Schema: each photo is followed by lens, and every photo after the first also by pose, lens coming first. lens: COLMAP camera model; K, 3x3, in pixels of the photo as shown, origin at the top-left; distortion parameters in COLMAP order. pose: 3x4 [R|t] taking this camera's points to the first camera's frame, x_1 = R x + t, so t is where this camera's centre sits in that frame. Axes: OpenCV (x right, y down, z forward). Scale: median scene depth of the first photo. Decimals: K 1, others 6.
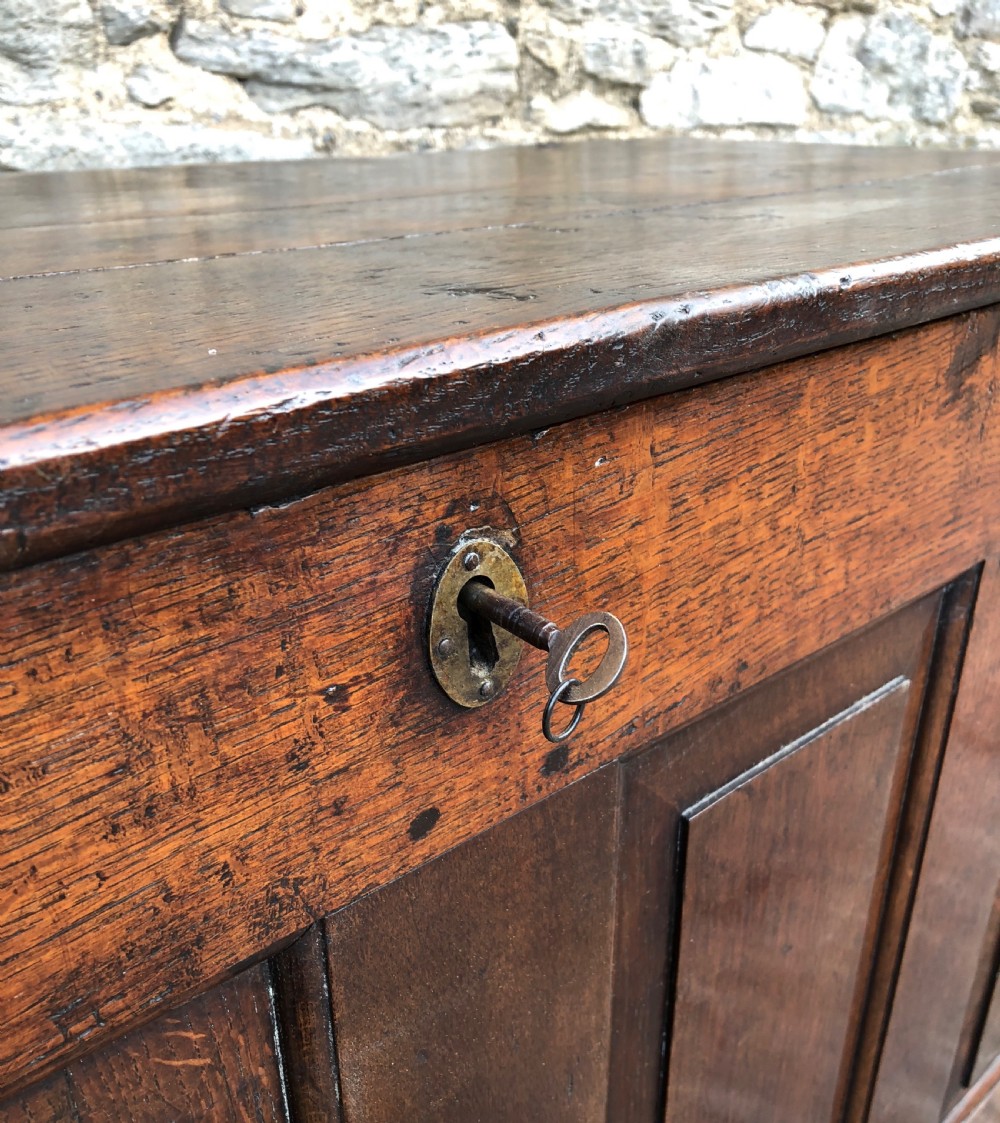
lens RADIAL K [[1107.4, 0, 498.0], [0, 1107.4, 648.4], [0, 0, 1]] dist [0.009698, 0.000000]
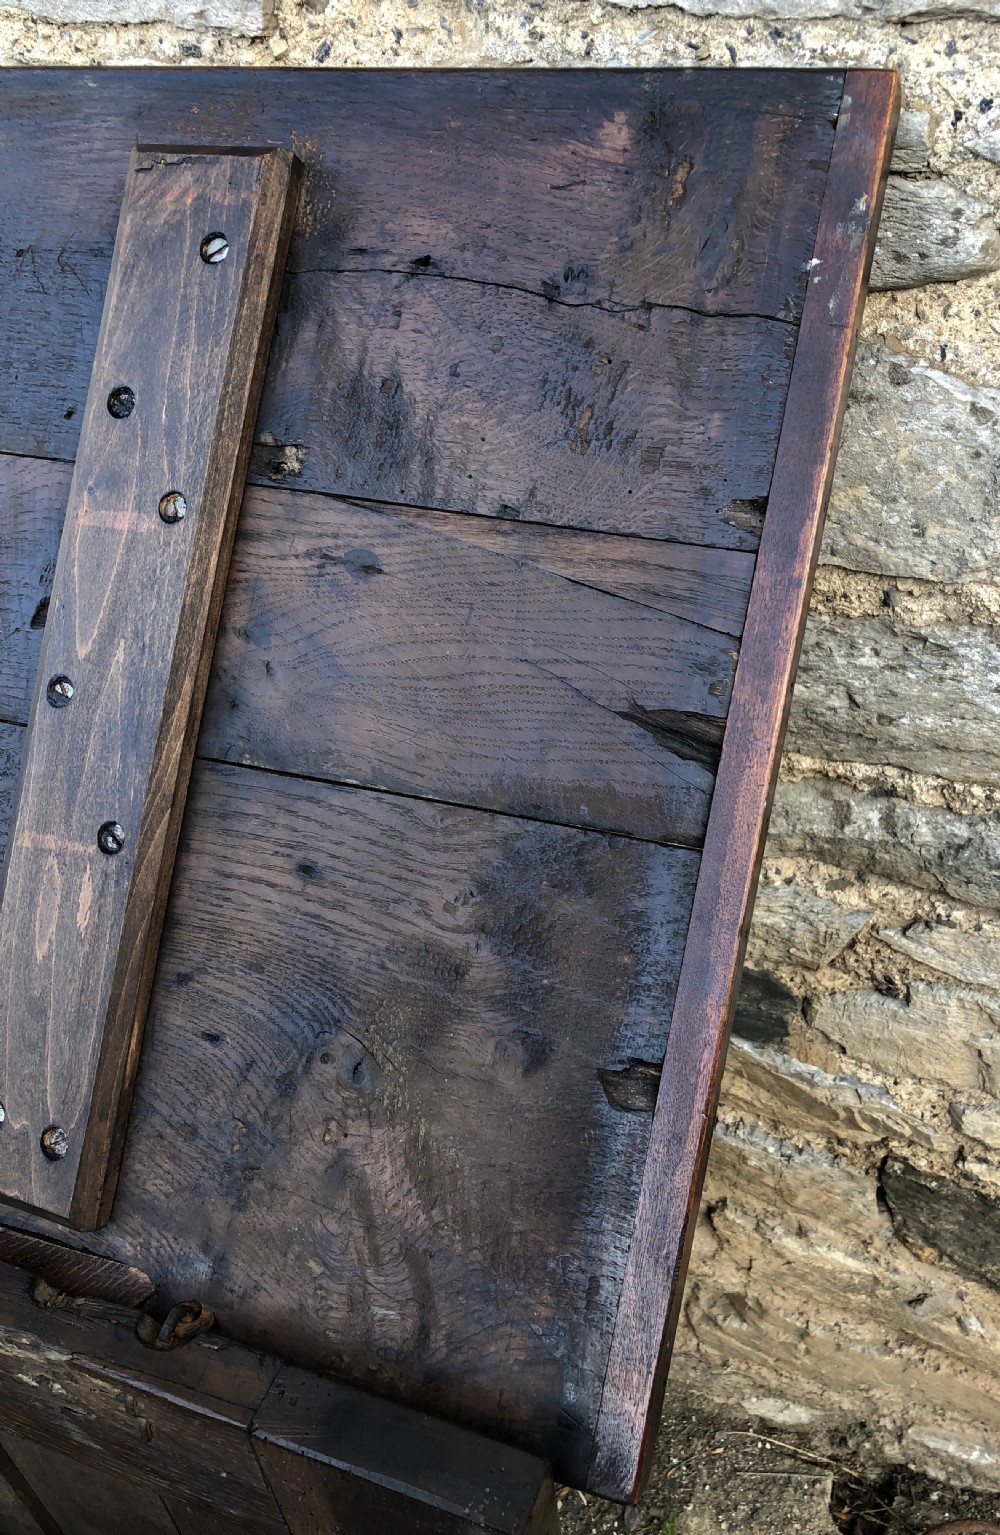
lens RADIAL K [[1261.6, 0, 573.9], [0, 1261.6, 753.3], [0, 0, 1]] dist [0.009553, 0.001118]
pose [[0.472922, 0.516020, -0.714191, 0.284557], [-0.357330, 0.853238, 0.379868, -0.674281], [0.805395, 0.075554, 0.587904, 0.580879]]
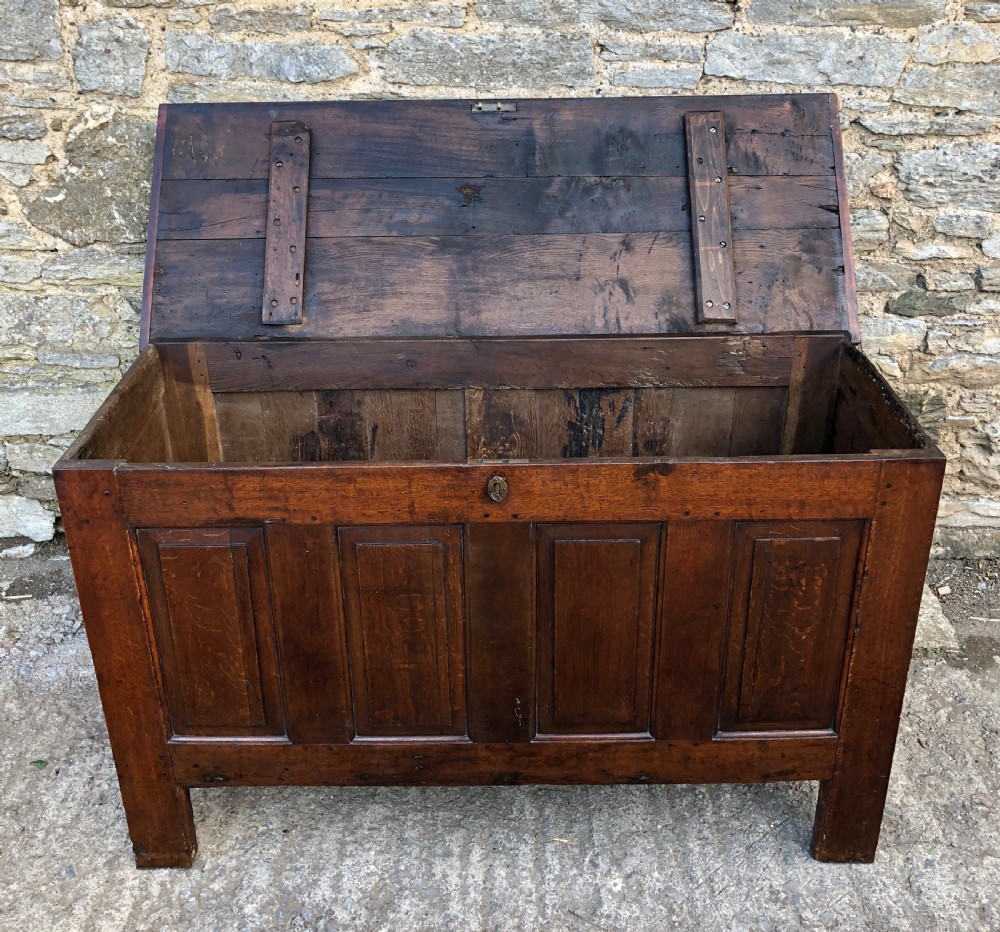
lens RADIAL K [[1090.5, 0, 499.3], [0, 1090.5, 405.2], [0, 0, 1]] dist [0.011478, 0.000000]
pose [[0.743811, 0.283650, -0.605217, 0.795919], [-0.294843, 0.951868, 0.083755, -0.220874], [0.599844, 0.116146, 0.791642, -0.886688]]
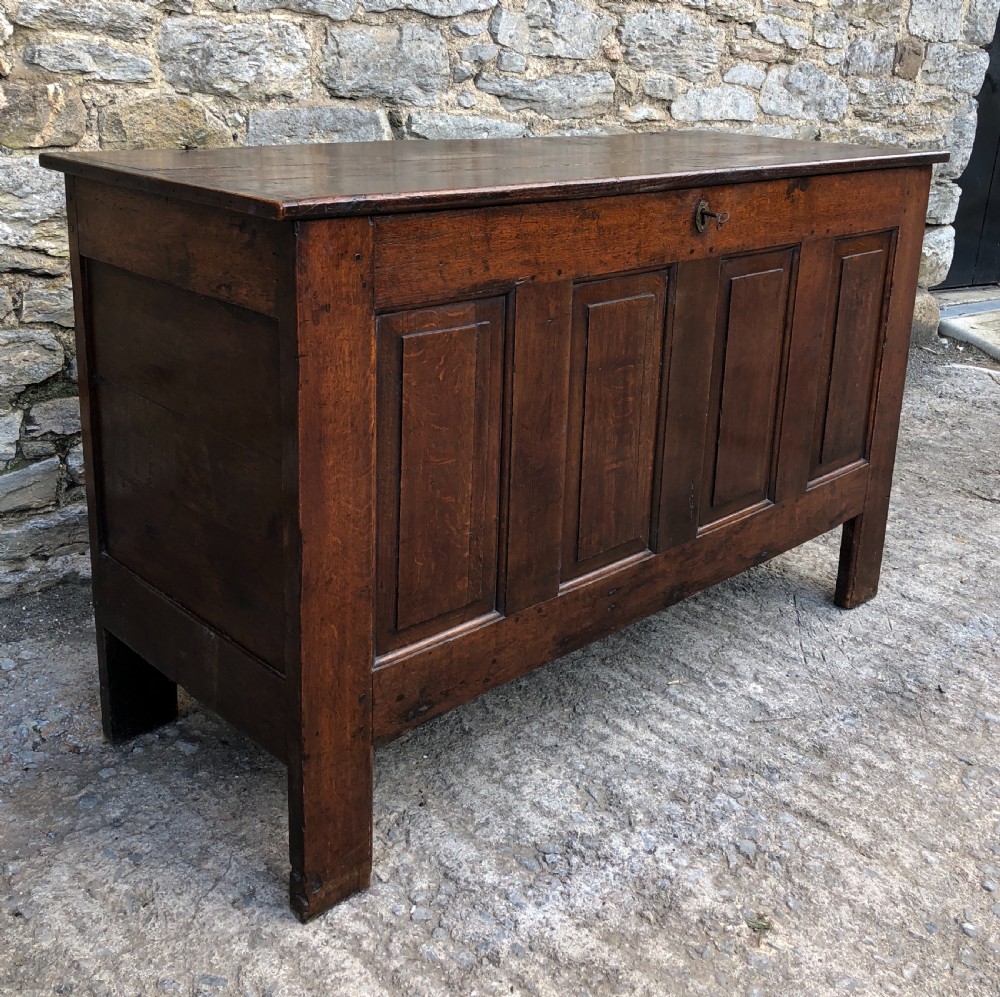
lens RADIAL K [[1180.4, 0, 522.6], [0, 1180.4, 397.9], [0, 0, 1]] dist [0.020284, 0.000000]
pose [[0.997755, 0.025536, 0.061914, -0.289735], [-0.013826, 0.983079, -0.182660, 0.451160], [-0.065530, 0.181394, 0.981225, -1.074460]]
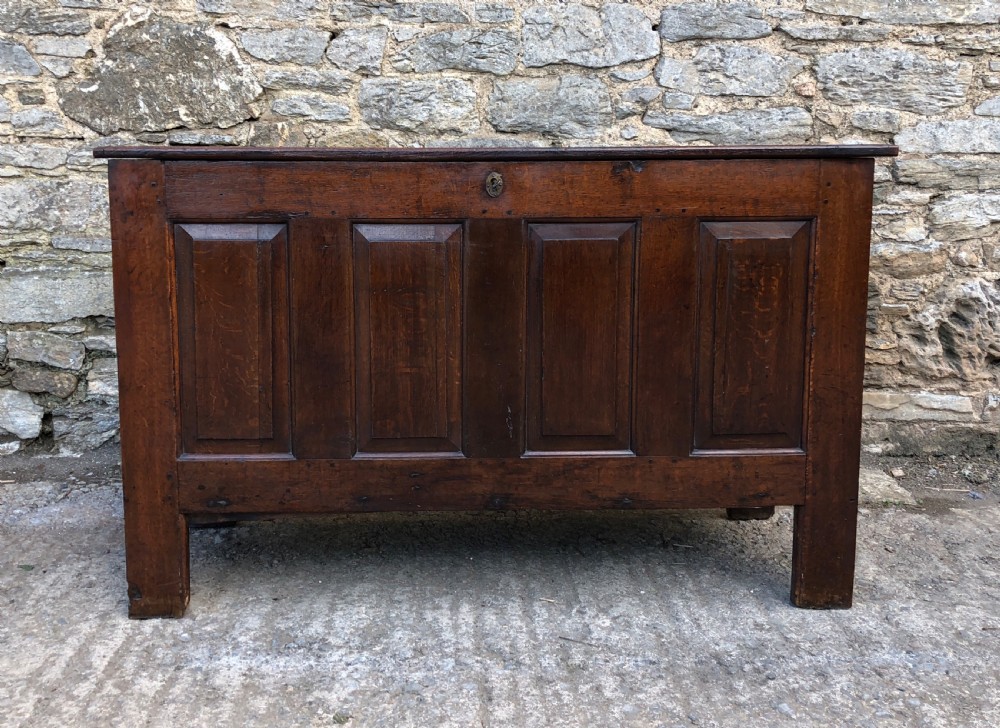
lens RADIAL K [[1113.5, 0, 470.5], [0, 1113.5, 322.8], [0, 0, 1]] dist [0.022933, 0.000000]
pose [[0.764531, 0.100994, -0.636626, 1.021149], [-0.295504, 0.932664, -0.206917, 0.528575], [0.572861, 0.346320, 0.742895, -0.945735]]
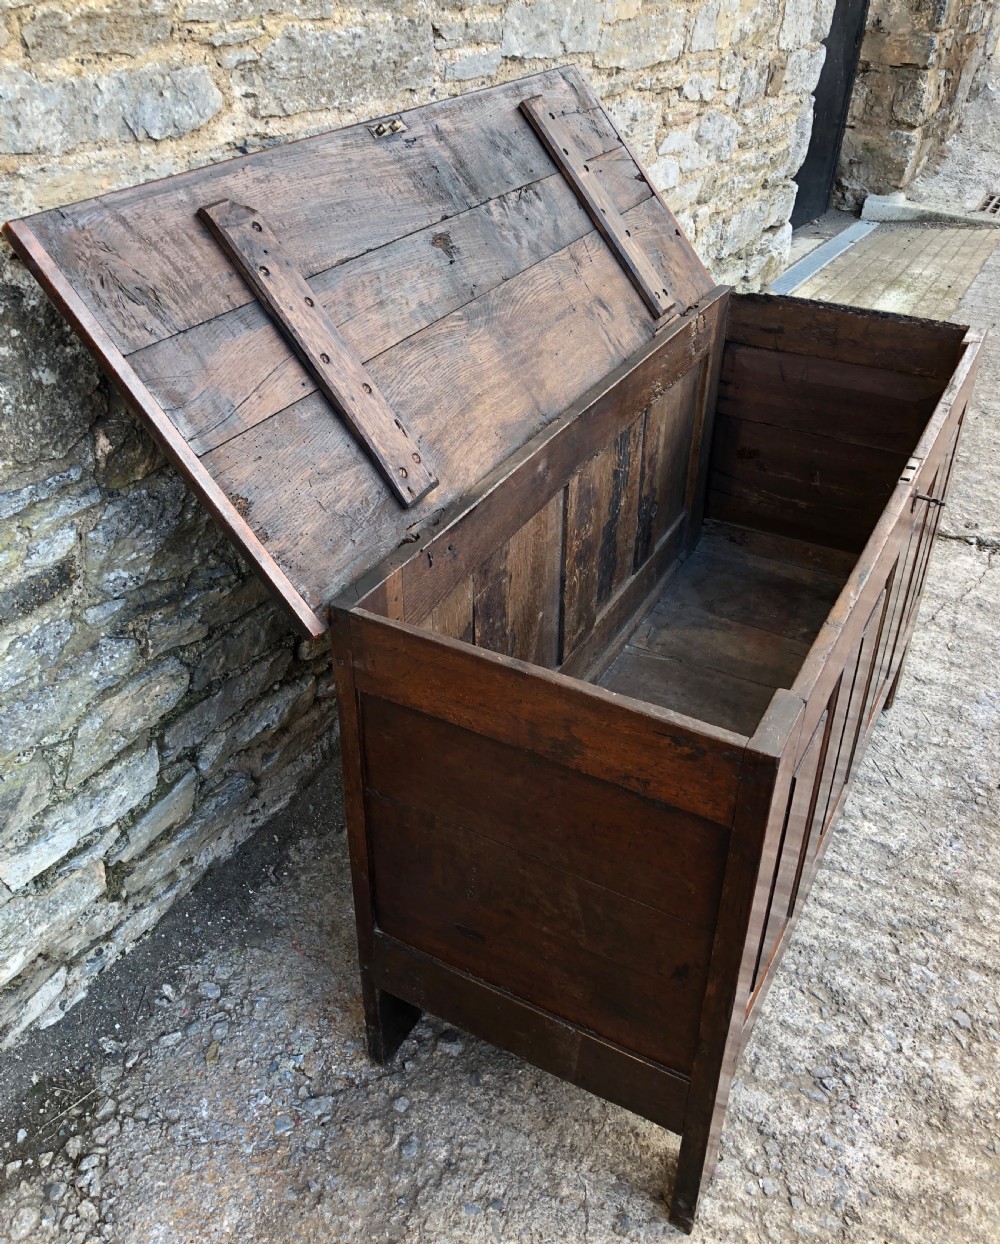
lens RADIAL K [[1094.9, 0, 508.7], [0, 1094.9, 574.9], [0, 0, 1]] dist [0.010521, 0.021367]
pose [[0.940057, -0.170488, 0.295340, -0.841424], [0.143037, 0.983320, 0.112347, -0.129942], [-0.309568, -0.063368, 0.948764, -0.865459]]
